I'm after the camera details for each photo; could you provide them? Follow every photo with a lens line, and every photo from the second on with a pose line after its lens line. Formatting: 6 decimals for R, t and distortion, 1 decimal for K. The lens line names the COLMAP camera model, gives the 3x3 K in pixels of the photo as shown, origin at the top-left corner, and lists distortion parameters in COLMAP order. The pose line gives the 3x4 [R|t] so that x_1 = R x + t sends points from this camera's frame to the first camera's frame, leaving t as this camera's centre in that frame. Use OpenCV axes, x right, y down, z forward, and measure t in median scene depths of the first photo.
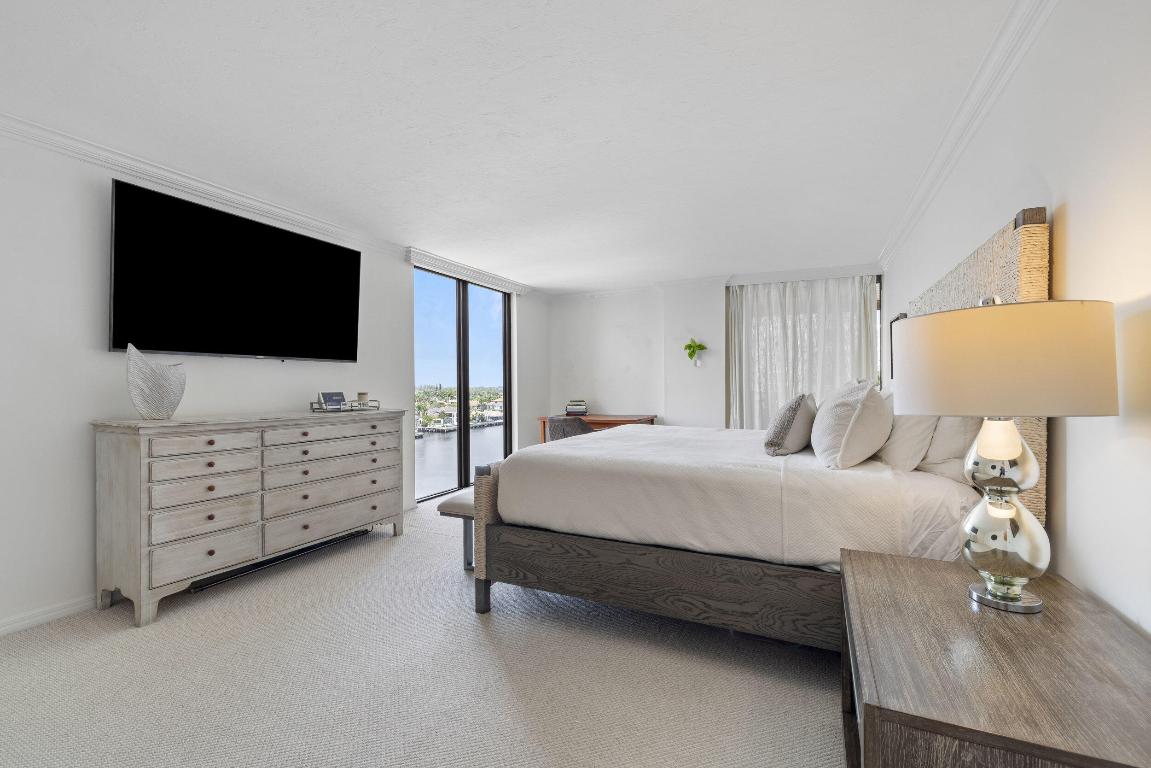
lens RADIAL K [[493.6, 0, 565.7], [0, 493.6, 381.3], [0, 0, 1]] dist [0.000681, 0.000107]
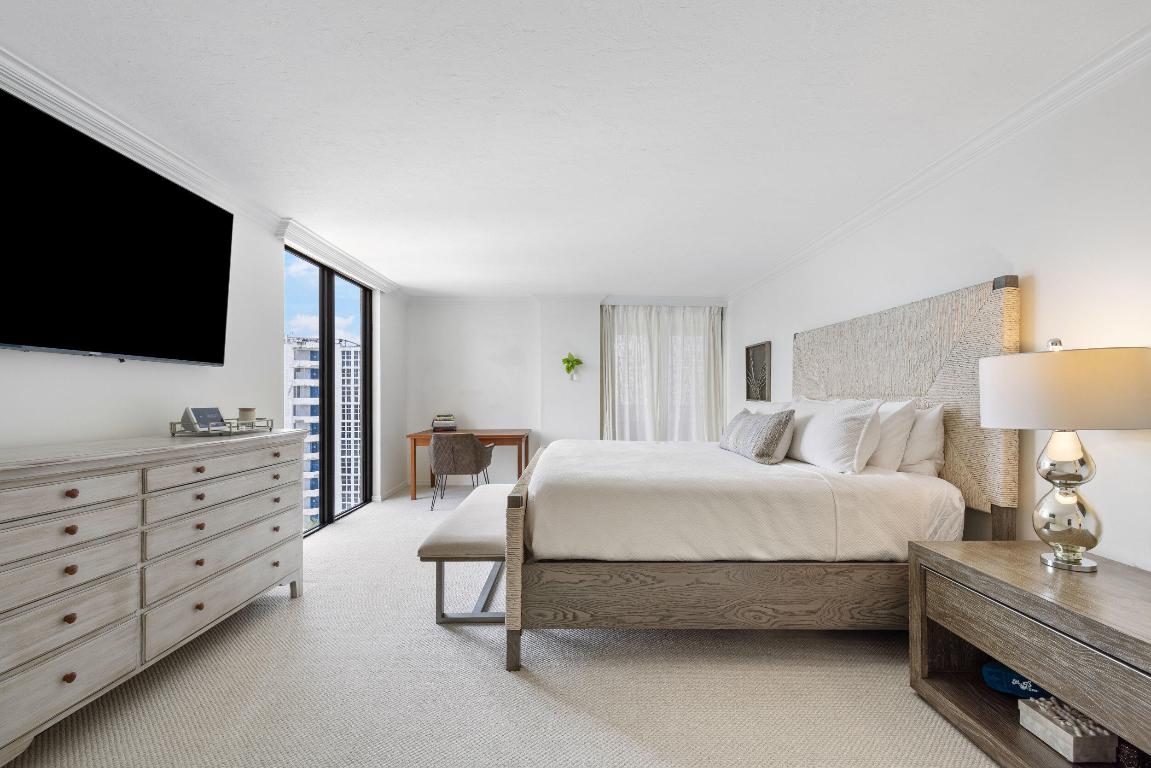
lens RADIAL K [[498.3, 0, 574.4], [0, 498.3, 387.3], [0, 0, 1]] dist [0.002119, -0.000065]
pose [[0.894218, 0.015434, 0.447366, -0.405183], [-0.010581, 0.999855, -0.013346, -0.003989], [-0.447507, 0.007200, 0.894252, 0.162905]]
